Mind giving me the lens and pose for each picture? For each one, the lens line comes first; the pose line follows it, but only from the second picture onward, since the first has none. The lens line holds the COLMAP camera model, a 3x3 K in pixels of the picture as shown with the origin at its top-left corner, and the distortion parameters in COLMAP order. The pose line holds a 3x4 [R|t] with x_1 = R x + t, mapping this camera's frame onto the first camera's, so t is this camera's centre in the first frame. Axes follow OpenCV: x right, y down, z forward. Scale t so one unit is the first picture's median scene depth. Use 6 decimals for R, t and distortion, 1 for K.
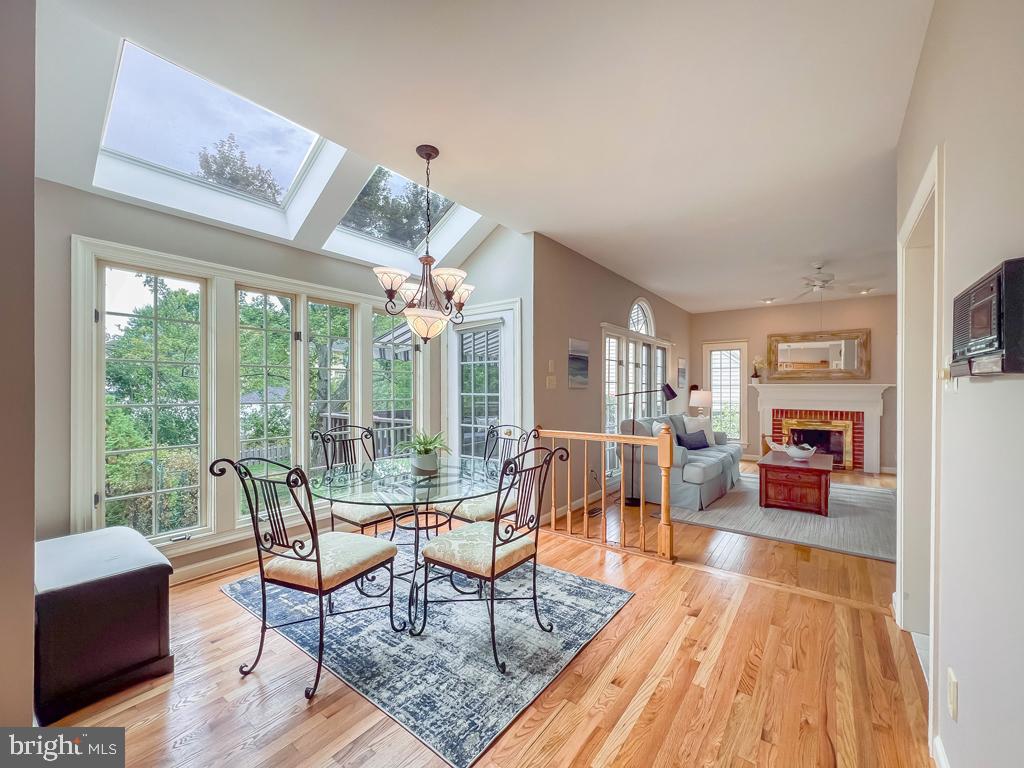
lens RADIAL K [[418.0, 0, 510.9], [0, 418.0, 387.6], [0, 0, 1]] dist [-0.007227, -0.000293]
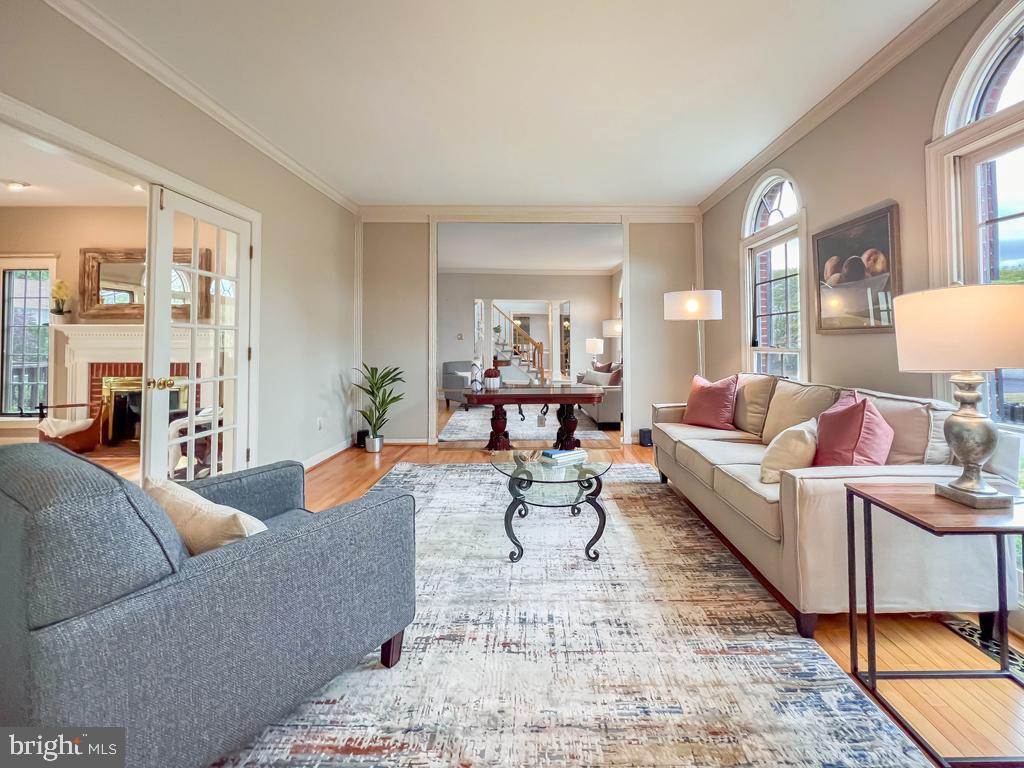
lens RADIAL K [[418.0, 0, 546.8], [0, 418.0, 330.7], [0, 0, 1]] dist [-0.007227, -0.000293]
pose [[0.776036, 0.006087, 0.630659, 0.813094], [0.006519, 0.999823, -0.017672, 0.017901], [-0.630655, 0.017826, 0.775859, 0.049977]]
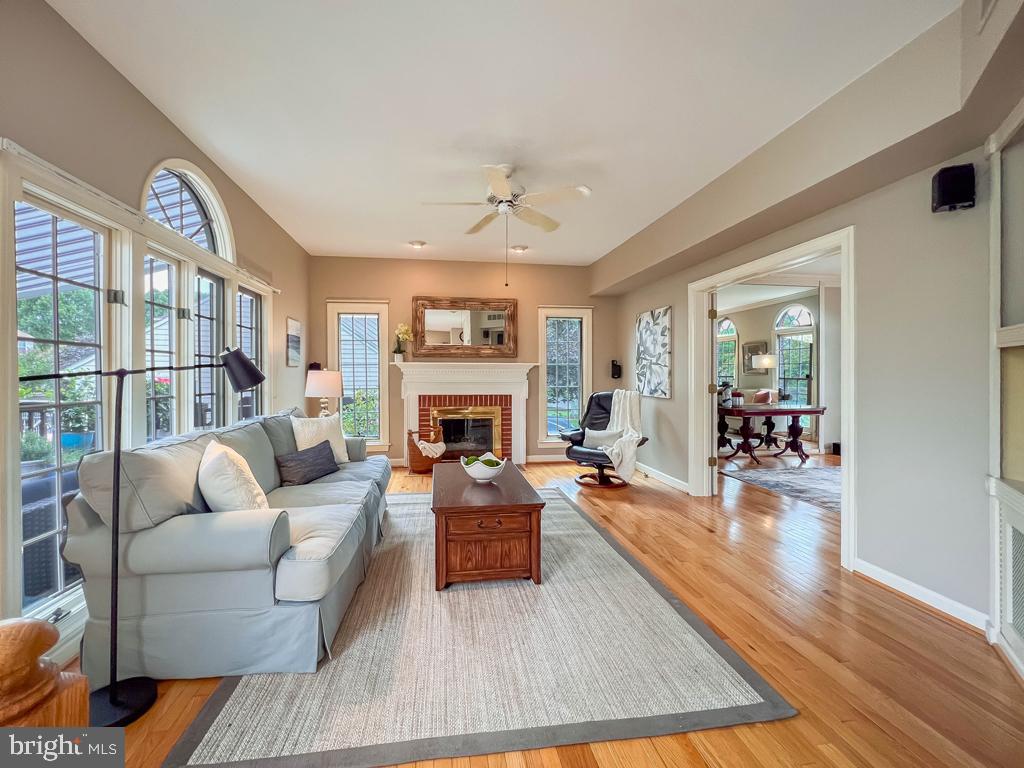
lens RADIAL K [[418.0, 0, 505.3], [0, 418.0, 375.8], [0, 0, 1]] dist [-0.007227, -0.000293]
pose [[0.673929, -0.007872, 0.738754, 0.183379], [0.000723, 0.999950, 0.009996, 0.008795], [-0.738795, -0.006202, 0.673901, 0.393757]]
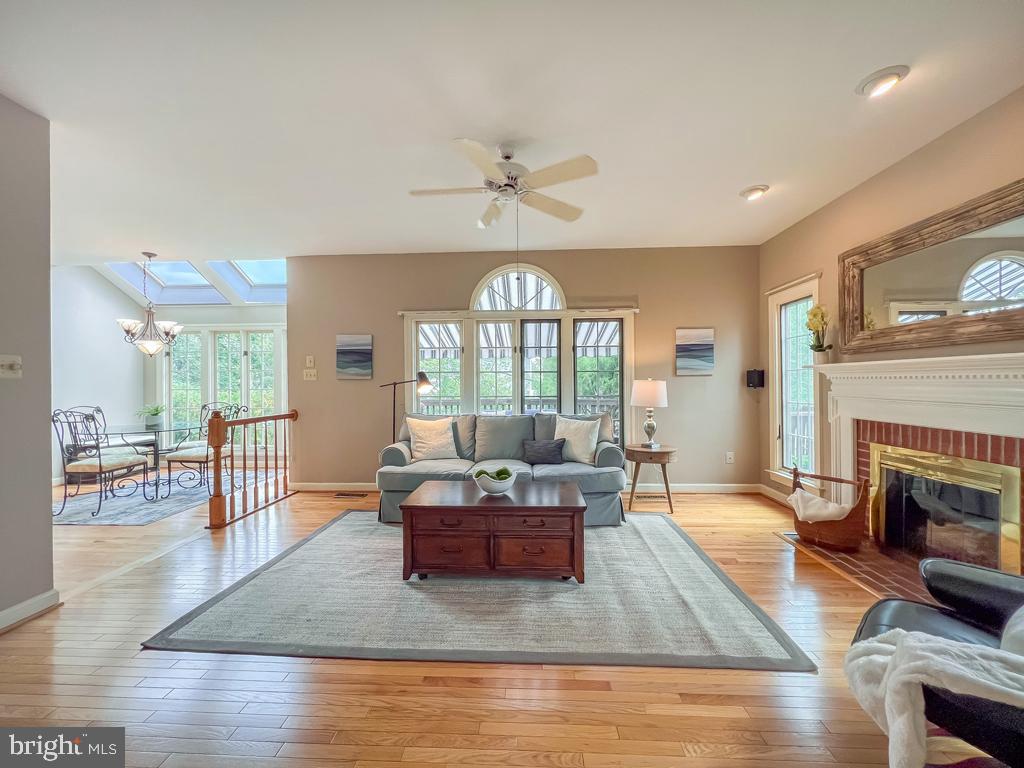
lens RADIAL K [[418.0, 0, 512.8], [0, 418.0, 382.3], [0, 0, 1]] dist [-0.007227, -0.000293]
pose [[0.563976, -0.011483, -0.825711, 0.829034], [0.014704, 0.999884, -0.003862, 0.008825], [0.825660, -0.009963, 0.564080, 0.472171]]
